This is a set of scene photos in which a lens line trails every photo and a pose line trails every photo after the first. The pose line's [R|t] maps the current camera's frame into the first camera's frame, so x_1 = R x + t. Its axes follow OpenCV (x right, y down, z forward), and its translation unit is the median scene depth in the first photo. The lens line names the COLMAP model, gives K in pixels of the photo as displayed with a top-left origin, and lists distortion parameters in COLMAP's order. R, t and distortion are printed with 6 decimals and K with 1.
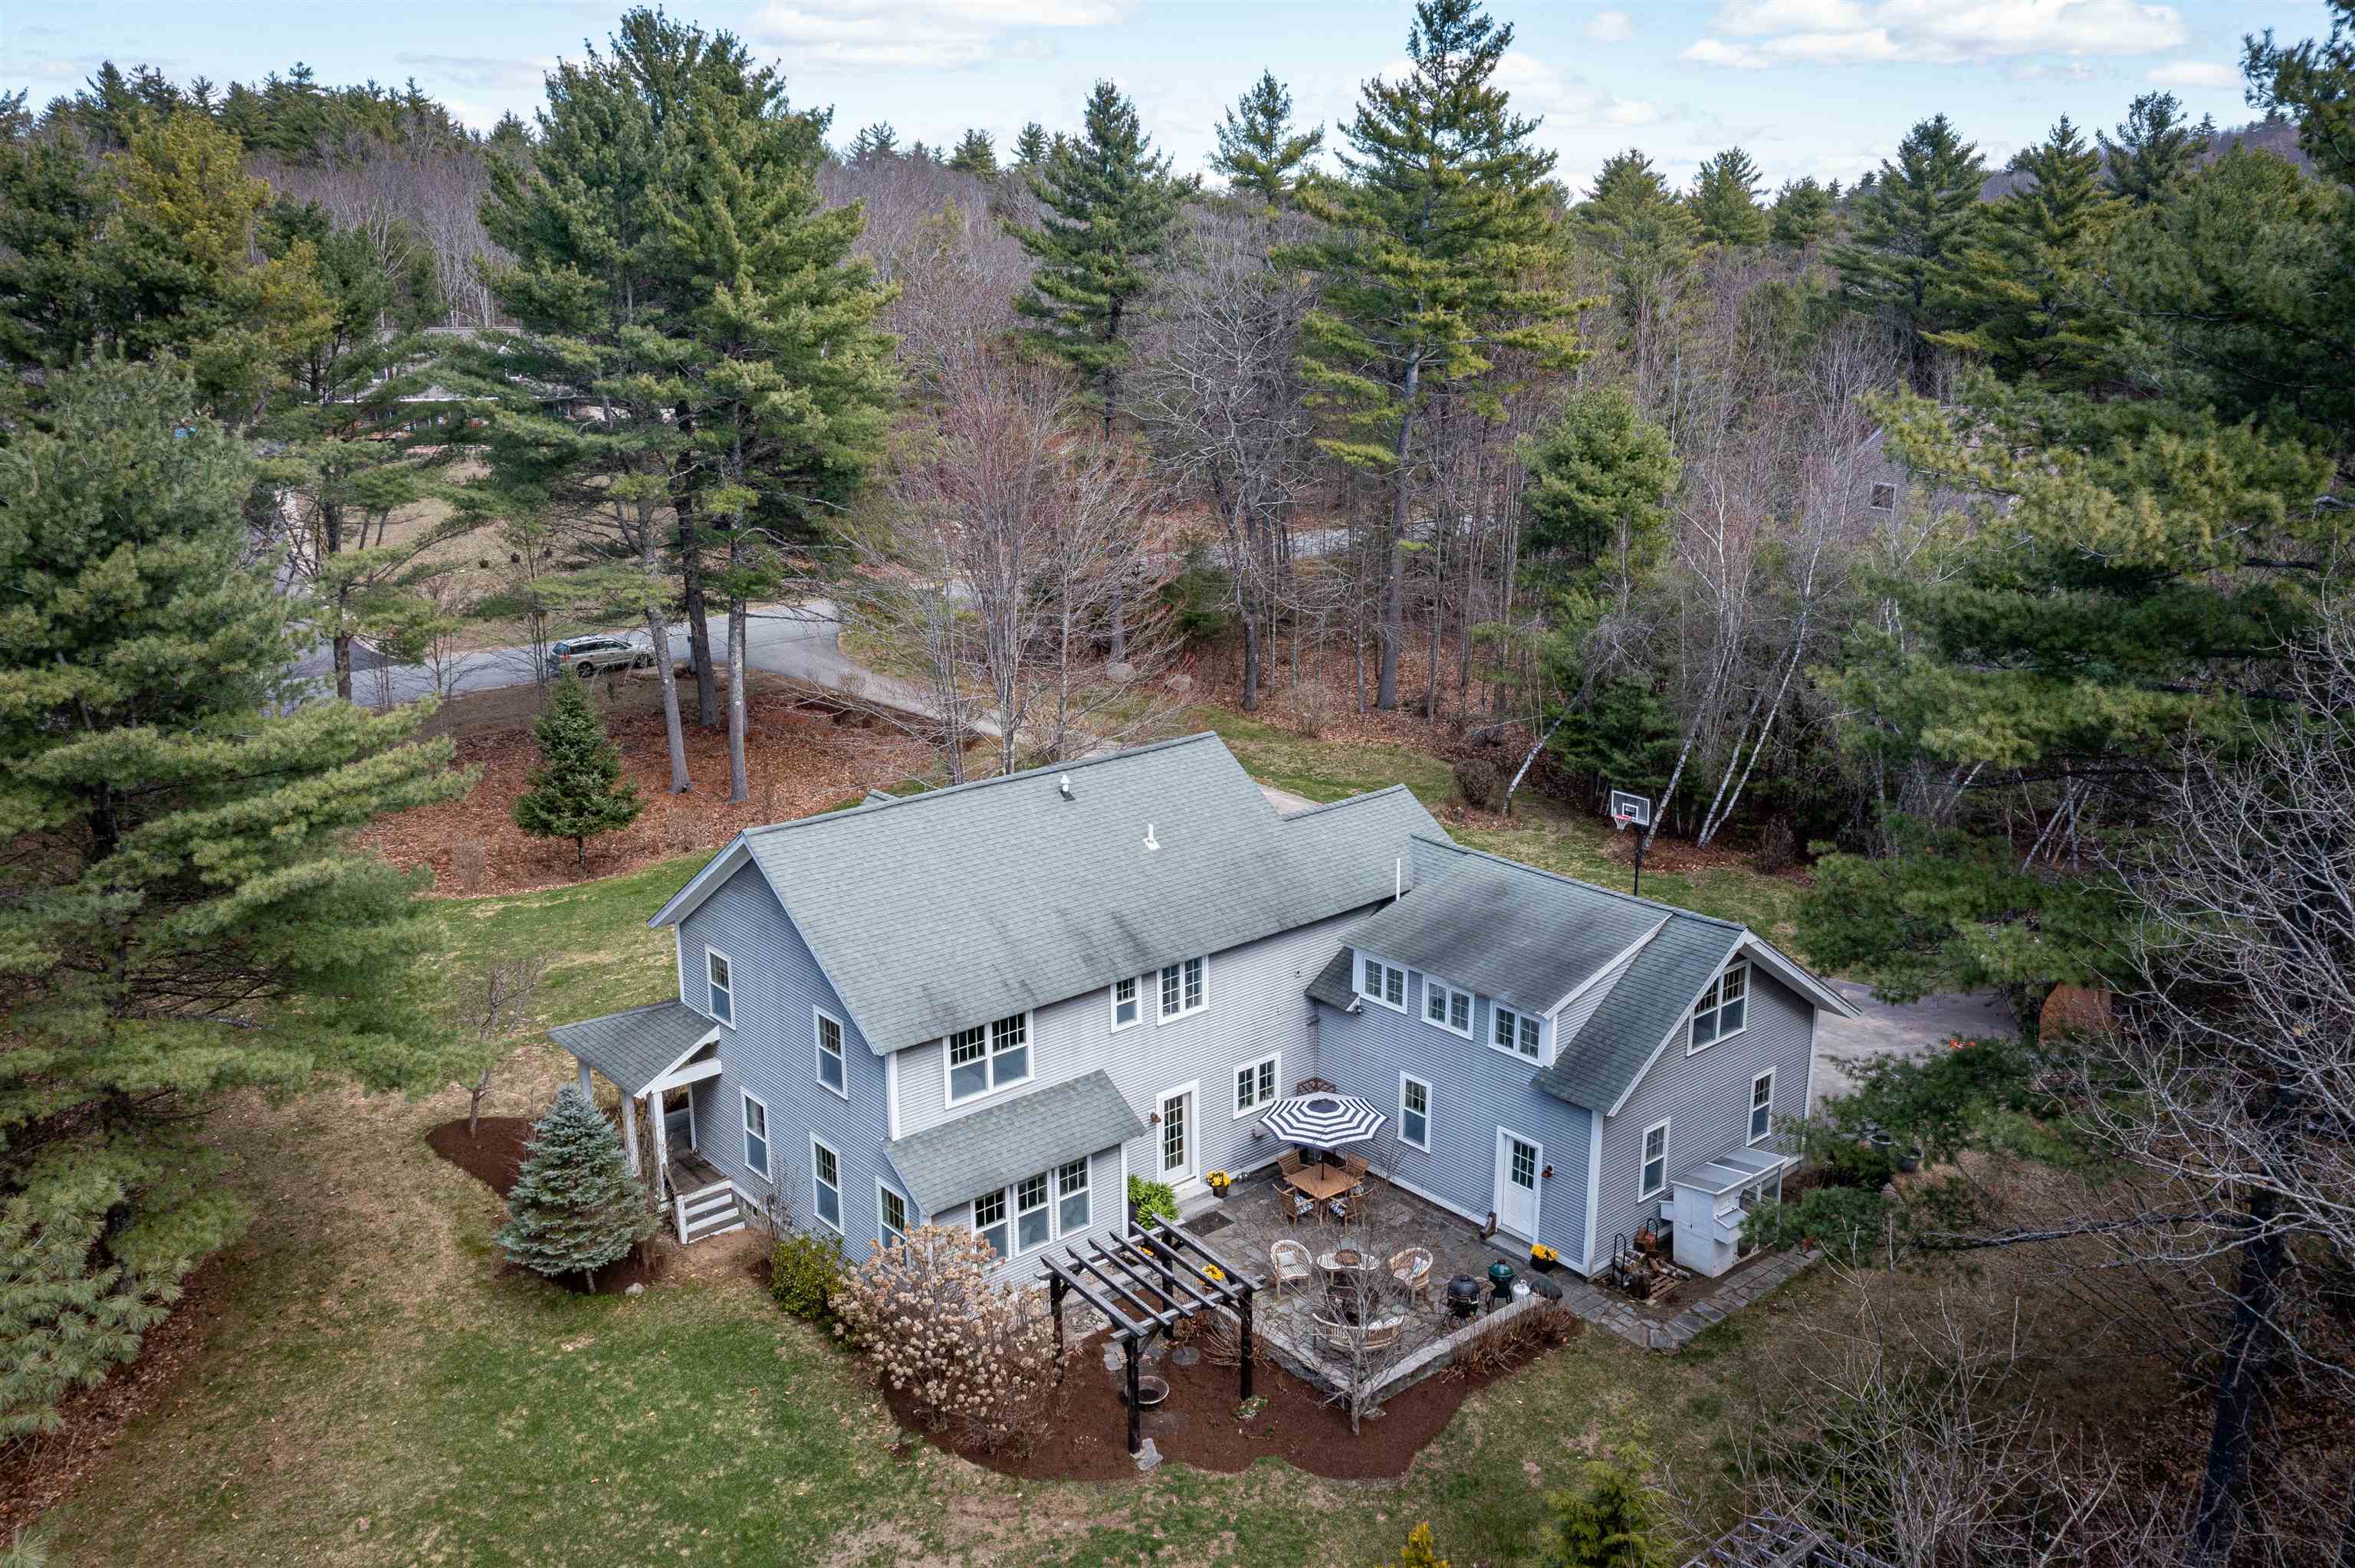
lens RADIAL K [[1886.8, 0, 1177.5], [0, 1886.8, 784.0], [0, 0, 1]] dist [-0.010136, -0.005570]
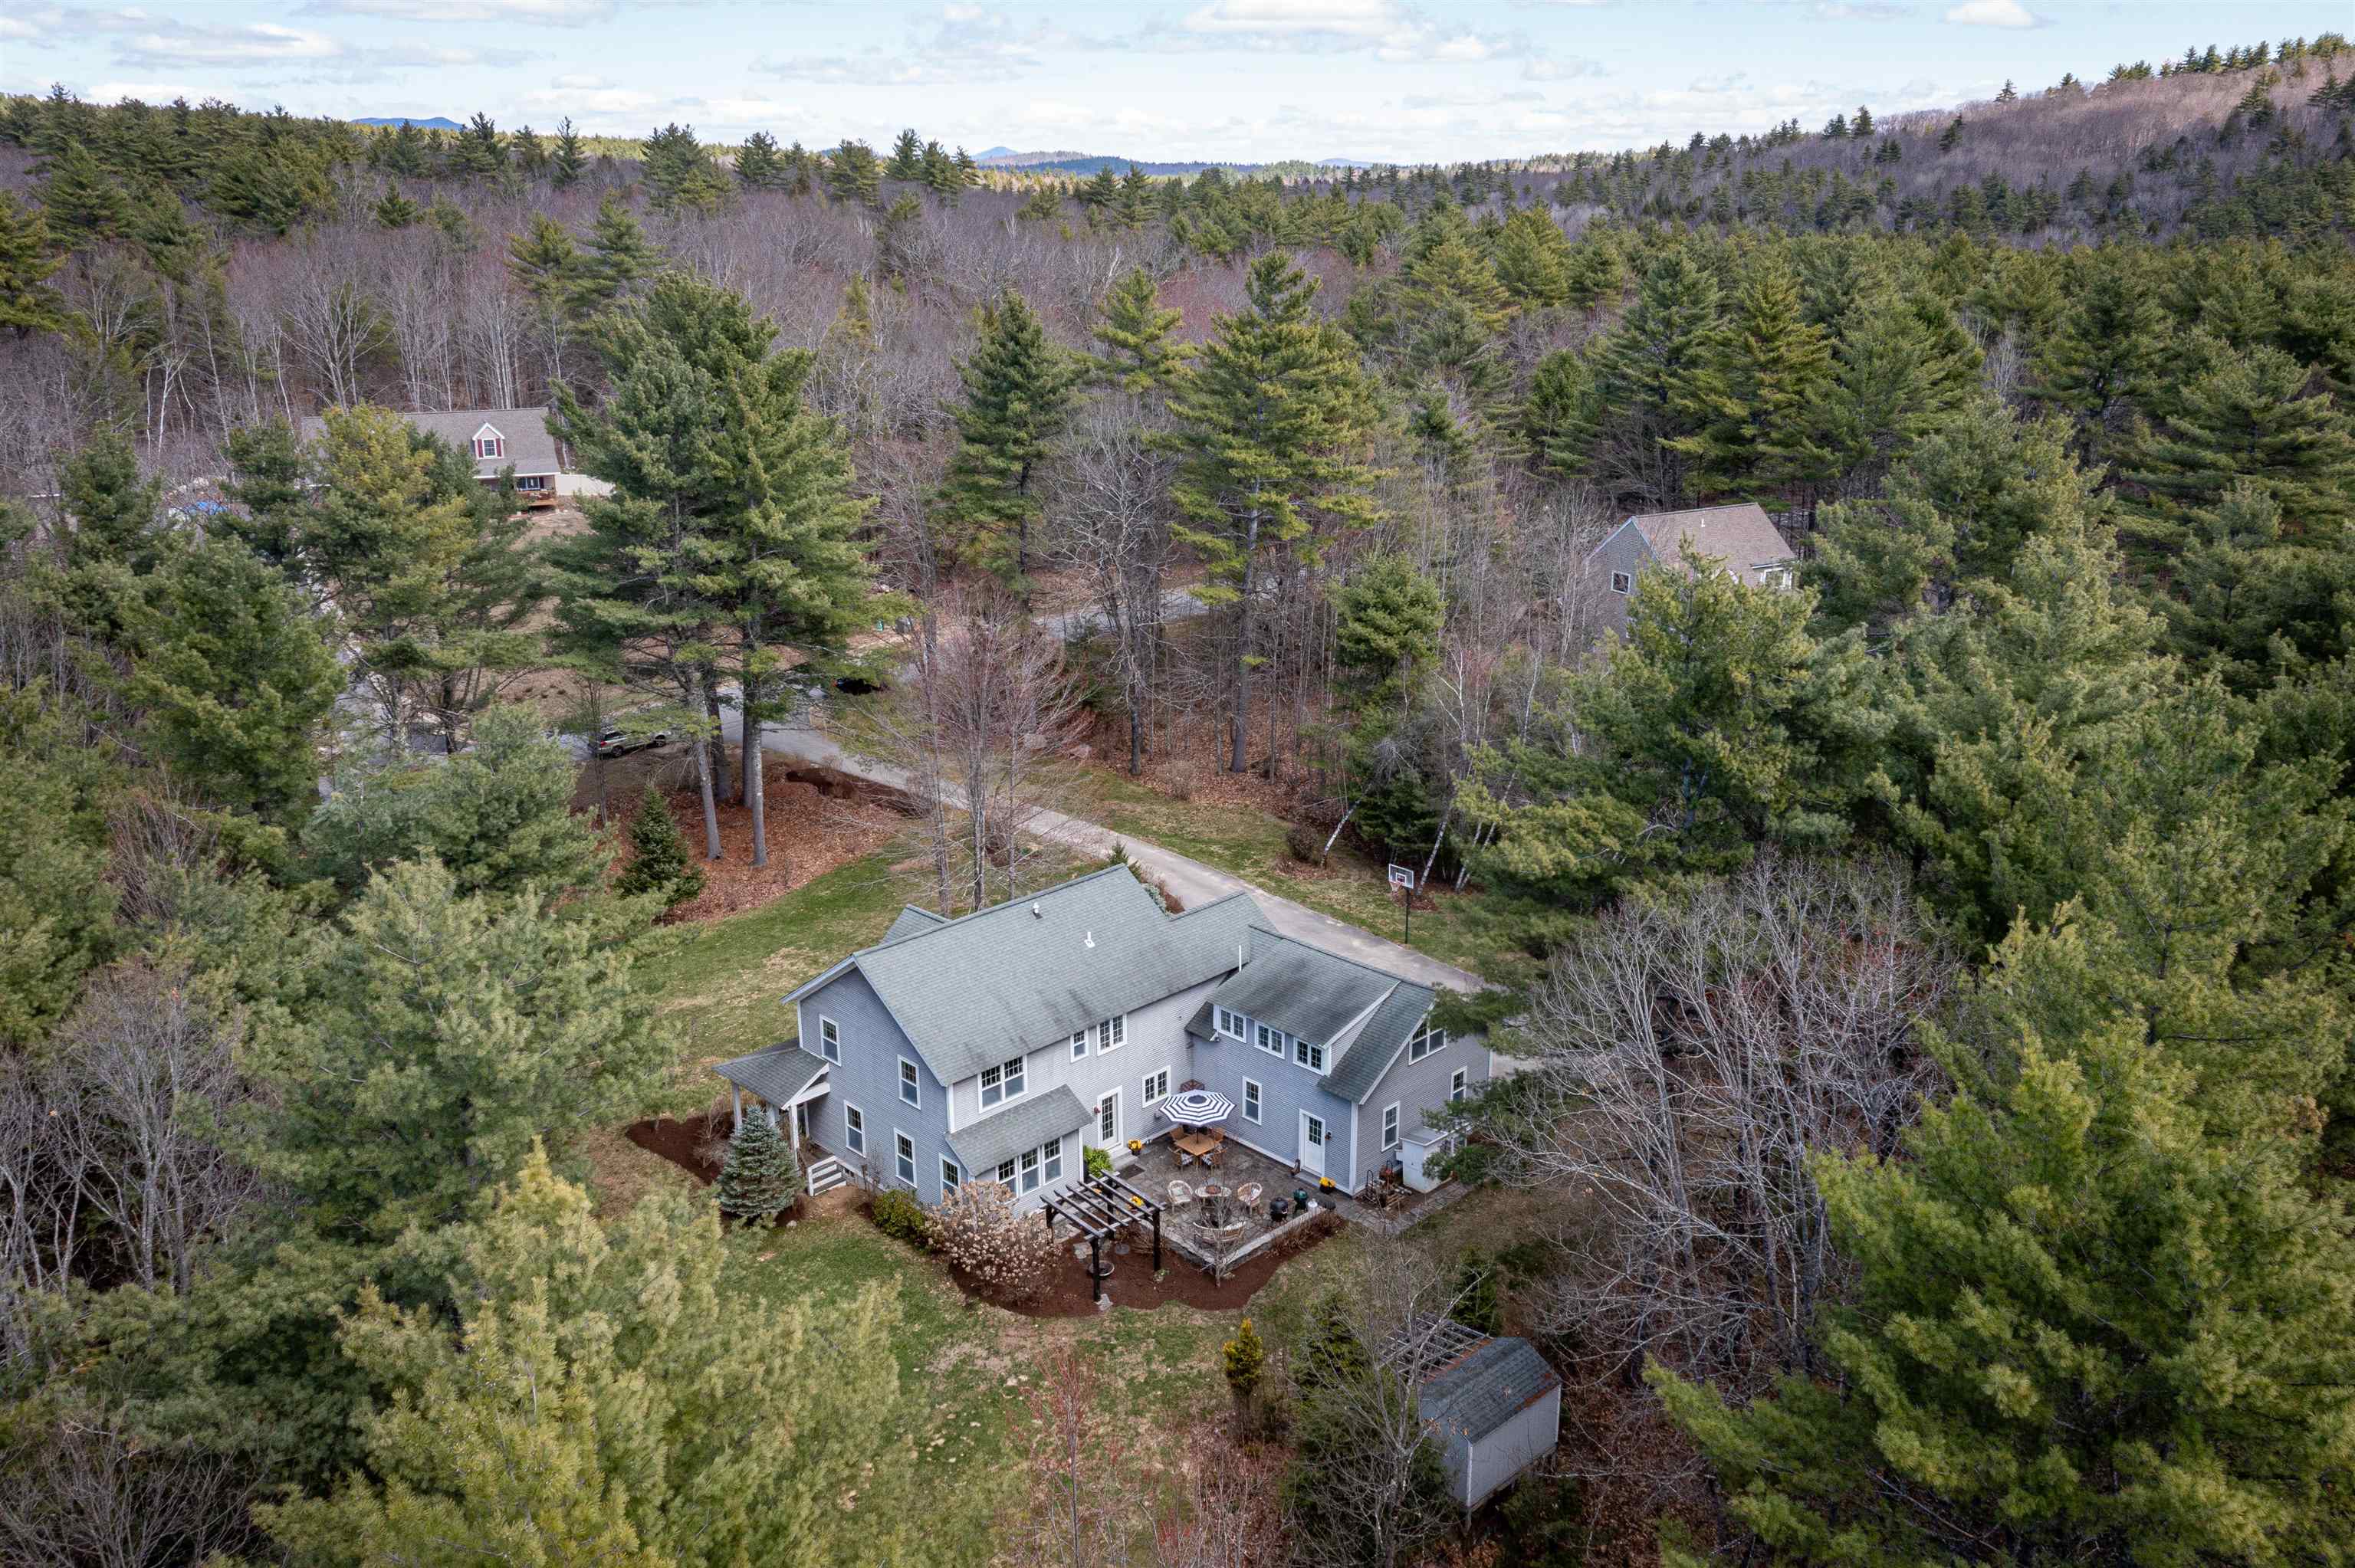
lens RADIAL K [[1886.8, 0, 1177.5], [0, 1886.8, 784.0], [0, 0, 1]] dist [-0.010136, -0.005570]
pose [[0.997347, -0.022348, 0.069278, -0.050971], [0.019551, 0.998976, 0.040791, -0.182510], [-0.070118, -0.039328, 0.996763, -0.672893]]
